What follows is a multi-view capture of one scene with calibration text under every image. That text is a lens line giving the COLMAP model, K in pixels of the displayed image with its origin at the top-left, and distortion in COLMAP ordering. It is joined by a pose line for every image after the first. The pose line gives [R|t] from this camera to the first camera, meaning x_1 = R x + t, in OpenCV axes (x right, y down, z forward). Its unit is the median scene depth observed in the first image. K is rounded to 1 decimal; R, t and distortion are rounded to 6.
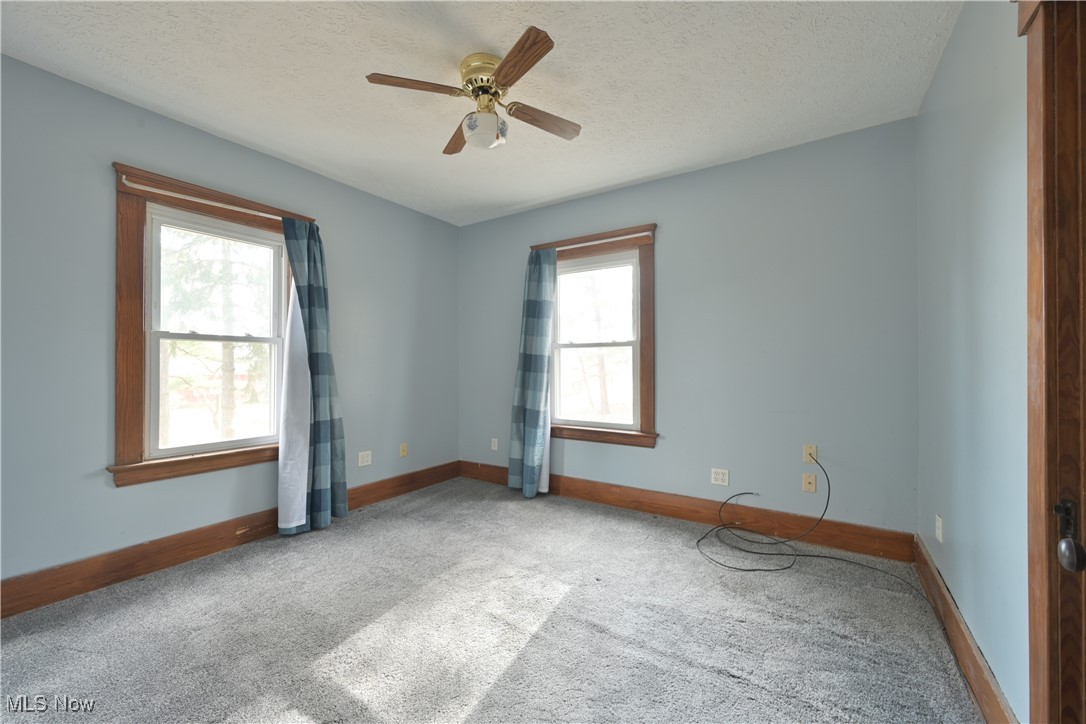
lens RADIAL K [[426.8, 0, 541.4], [0, 426.8, 363.7], [0, 0, 1]] dist [-0.000560, 0.000105]
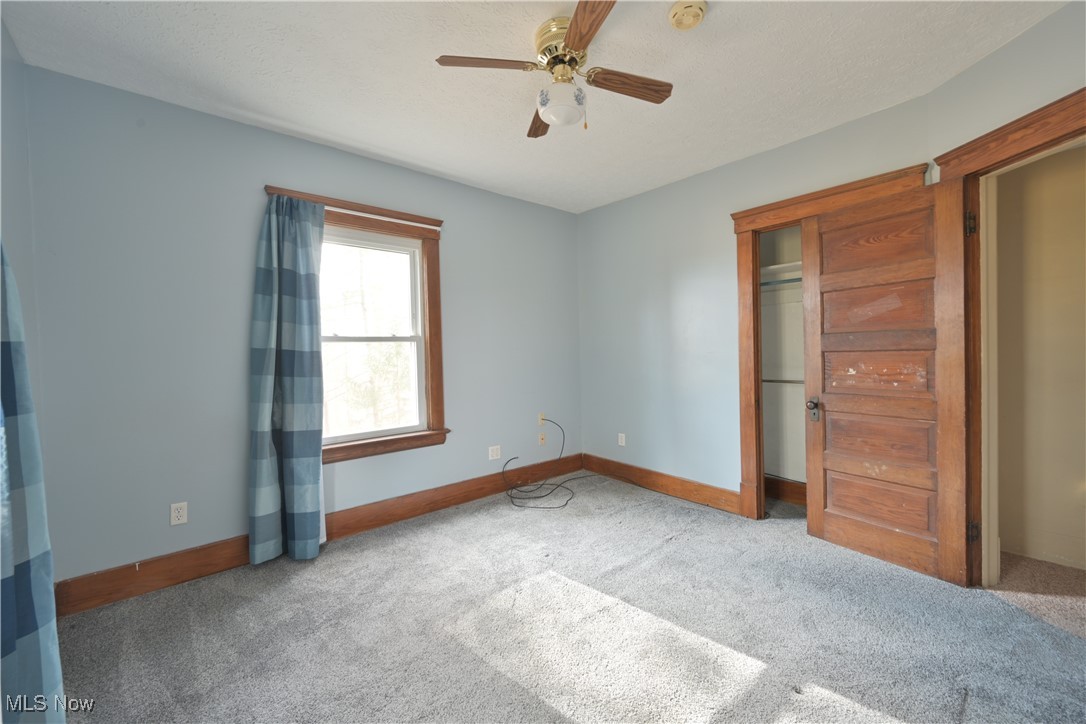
lens RADIAL K [[426.8, 0, 541.4], [0, 426.8, 363.7], [0, 0, 1]] dist [-0.000560, 0.000105]
pose [[0.281645, -0.026374, 0.959156, -0.622410], [0.026664, 0.999451, 0.019653, -0.004003], [-0.959148, 0.020040, 0.282193, 0.481367]]
